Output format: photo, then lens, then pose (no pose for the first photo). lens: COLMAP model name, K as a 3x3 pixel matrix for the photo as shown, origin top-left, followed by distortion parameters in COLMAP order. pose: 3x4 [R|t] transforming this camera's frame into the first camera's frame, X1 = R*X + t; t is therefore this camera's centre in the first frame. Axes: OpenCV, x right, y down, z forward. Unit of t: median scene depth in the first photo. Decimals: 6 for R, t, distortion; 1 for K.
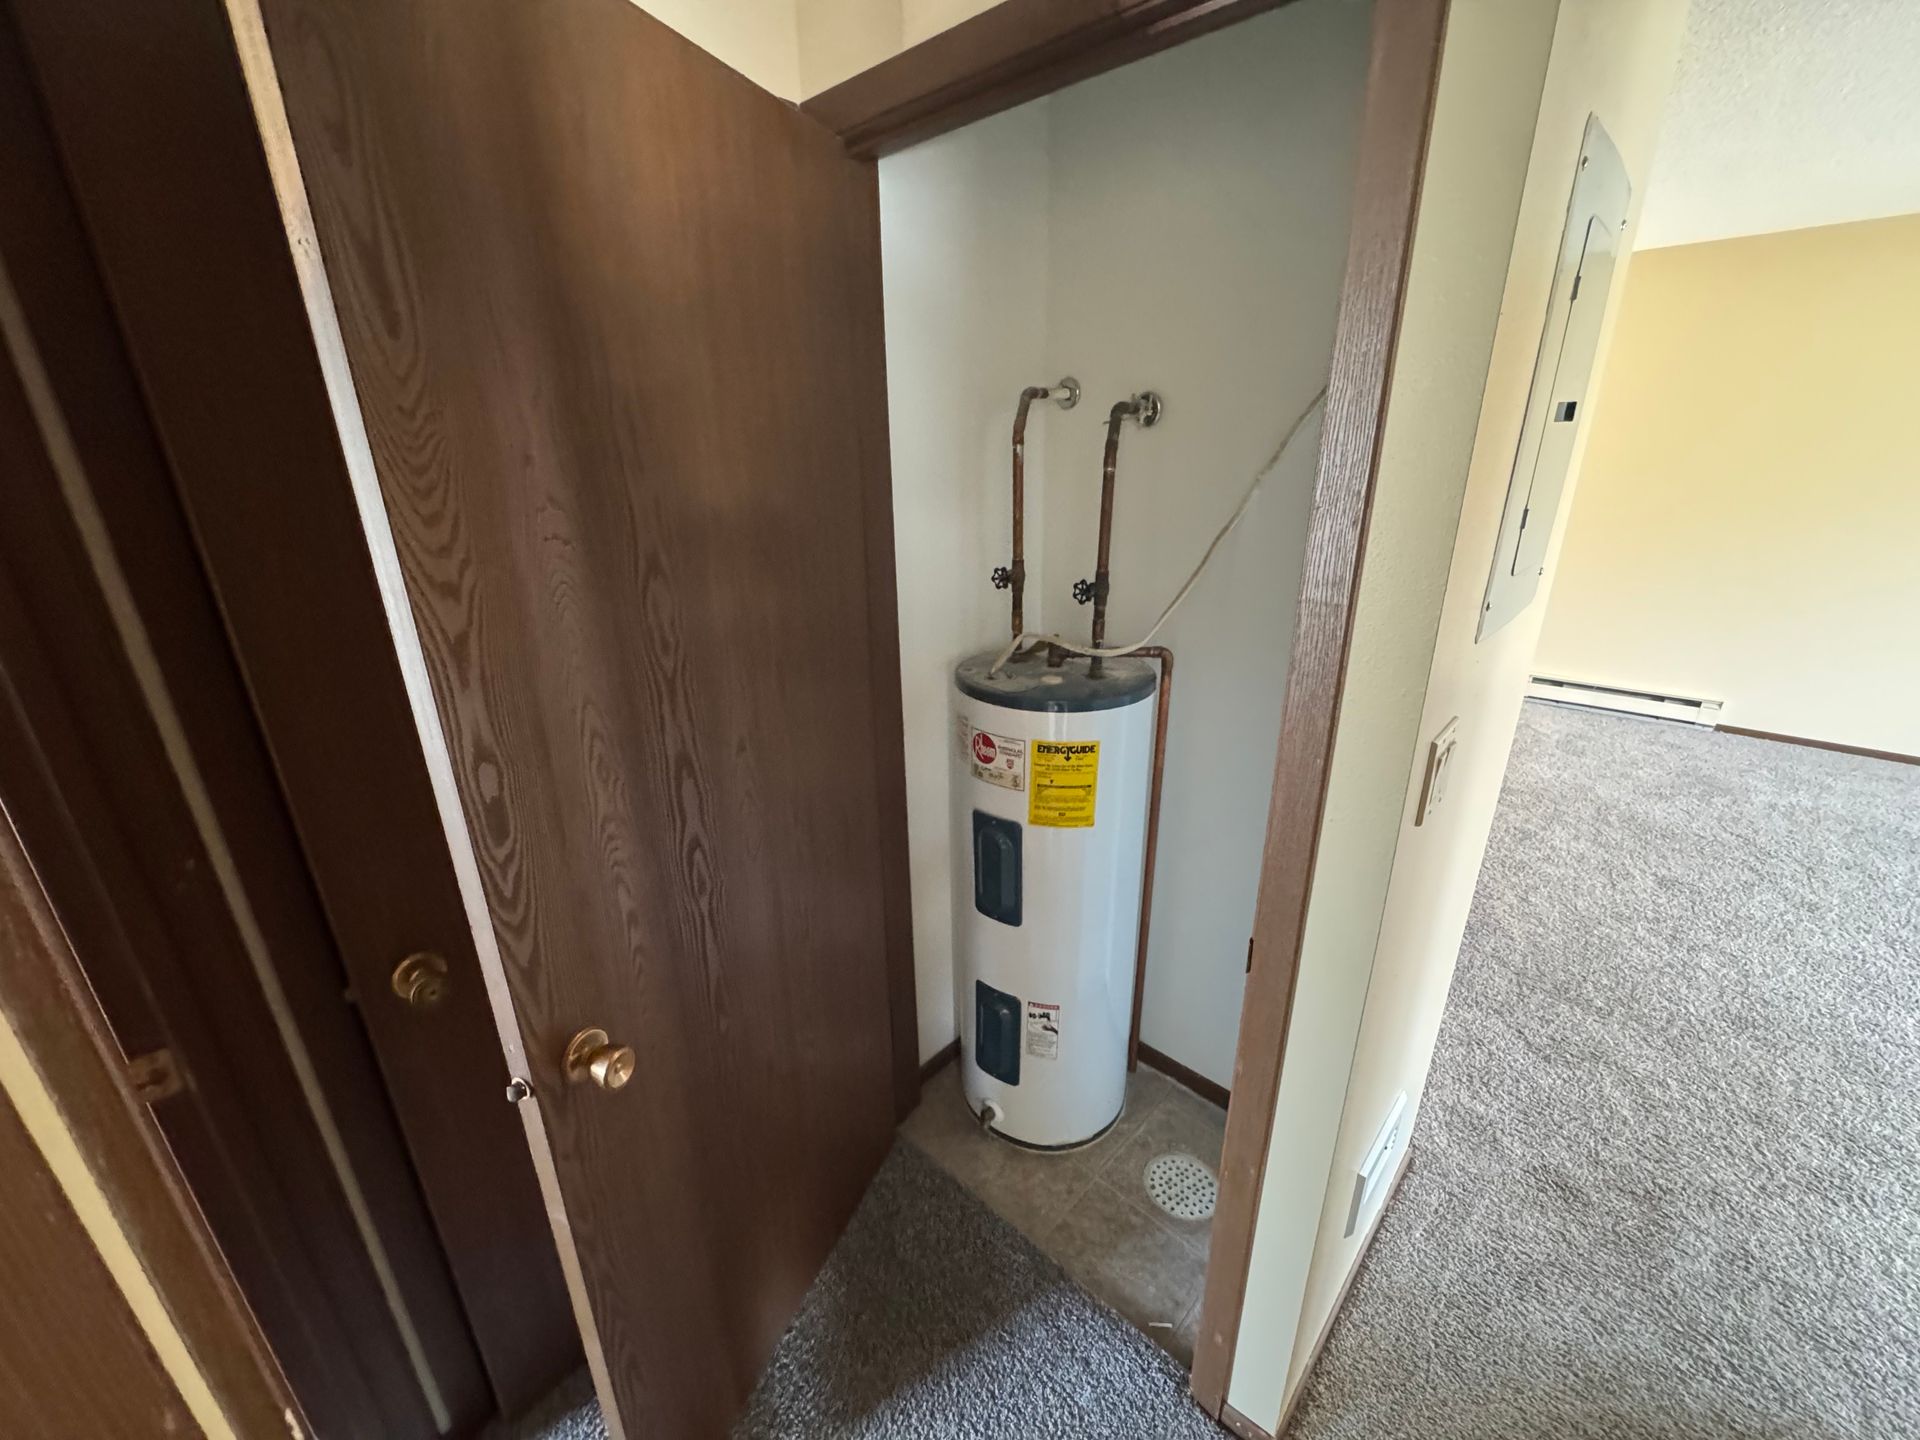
lens RADIAL K [[767.0, 0, 956.9], [0, 767.0, 721.7], [0, 0, 1]] dist [-0.002113, -0.000287]
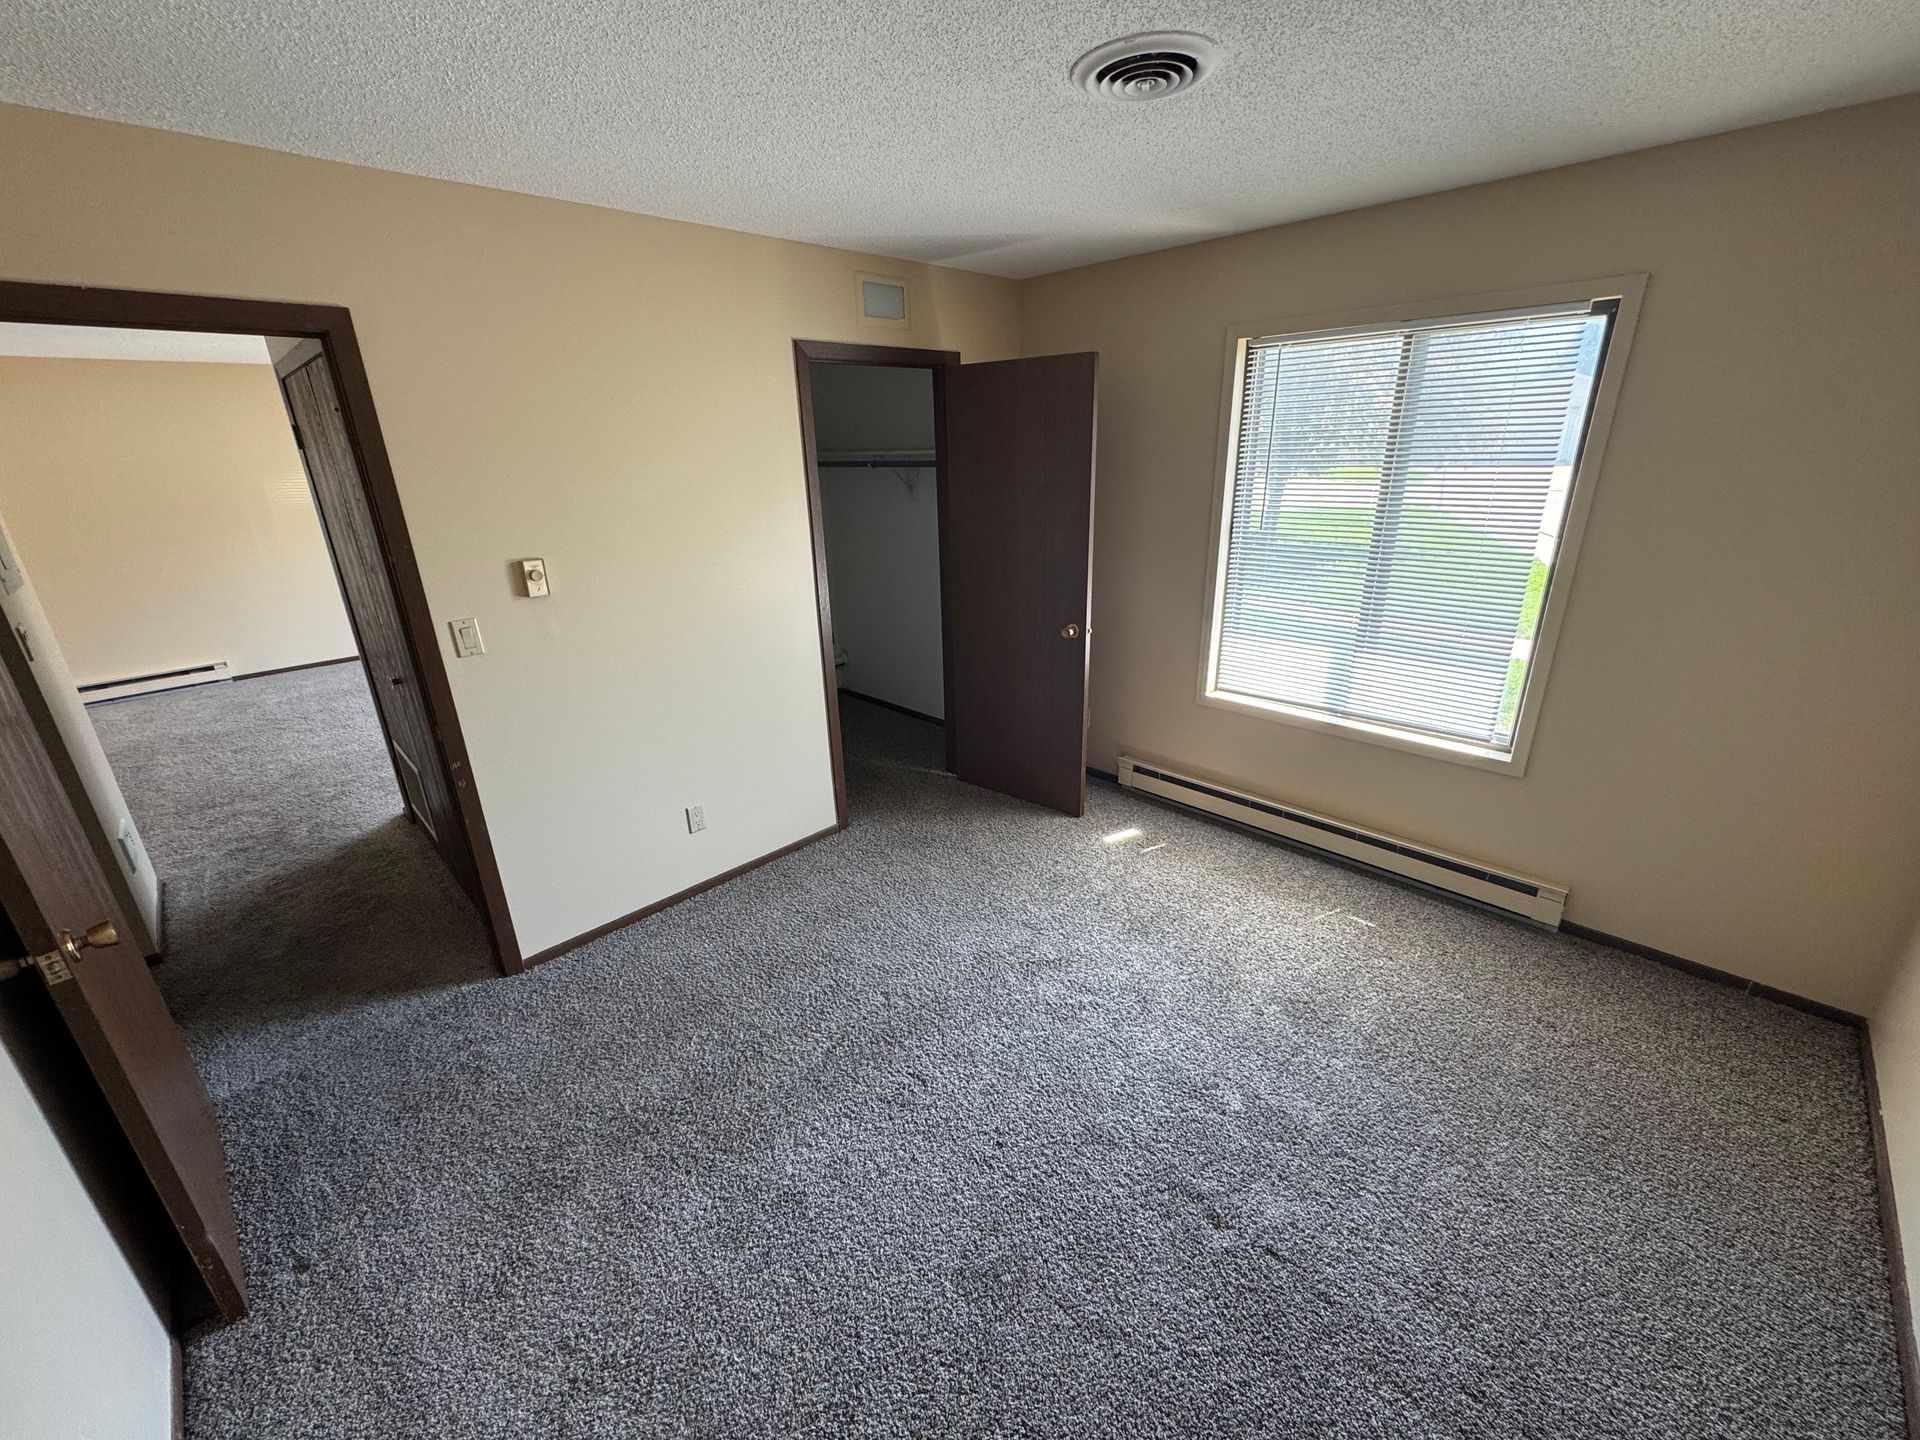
lens RADIAL K [[767.0, 0, 956.9], [0, 767.0, 721.7], [0, 0, 1]] dist [-0.002113, -0.000287]
pose [[0.027803, -0.329950, 0.943589, -0.660230], [0.372405, 0.879420, 0.296538, 0.255381], [-0.927654, 0.343152, 0.147325, -0.812049]]
